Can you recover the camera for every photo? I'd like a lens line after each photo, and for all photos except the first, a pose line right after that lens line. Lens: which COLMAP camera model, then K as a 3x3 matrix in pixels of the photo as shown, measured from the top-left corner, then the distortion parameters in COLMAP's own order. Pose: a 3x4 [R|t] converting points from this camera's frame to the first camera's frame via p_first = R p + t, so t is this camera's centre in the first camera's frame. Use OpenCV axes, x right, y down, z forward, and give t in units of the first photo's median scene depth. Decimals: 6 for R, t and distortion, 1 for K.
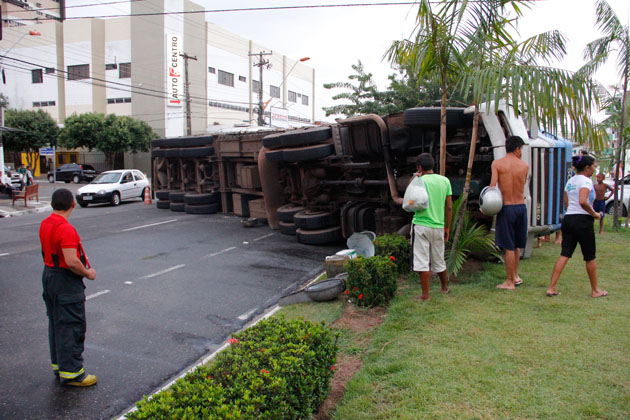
lens RADIAL K [[514.0, 0, 315.0], [0, 514.0, 210.0], [0, 0, 1]] dist [-0.191530, 0.141029]
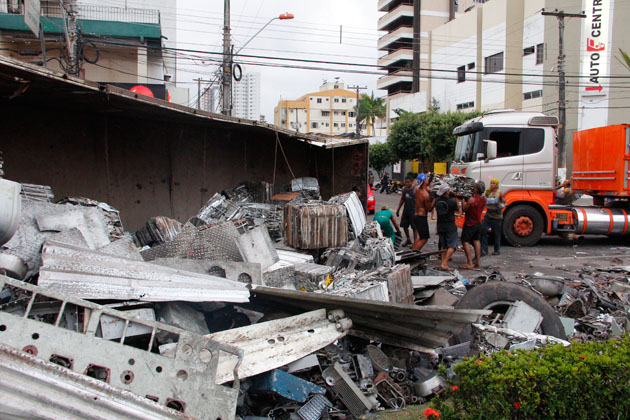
lens RADIAL K [[551.3, 0, 315.0], [0, 551.3, 210.0], [0, 0, 1]] dist [-0.008262, 0.001019]
pose [[0.568148, 0.065049, -0.820351, 0.129746], [-0.089781, 0.995820, 0.016784, -0.030401], [0.818014, 0.064116, 0.571614, 0.278552]]
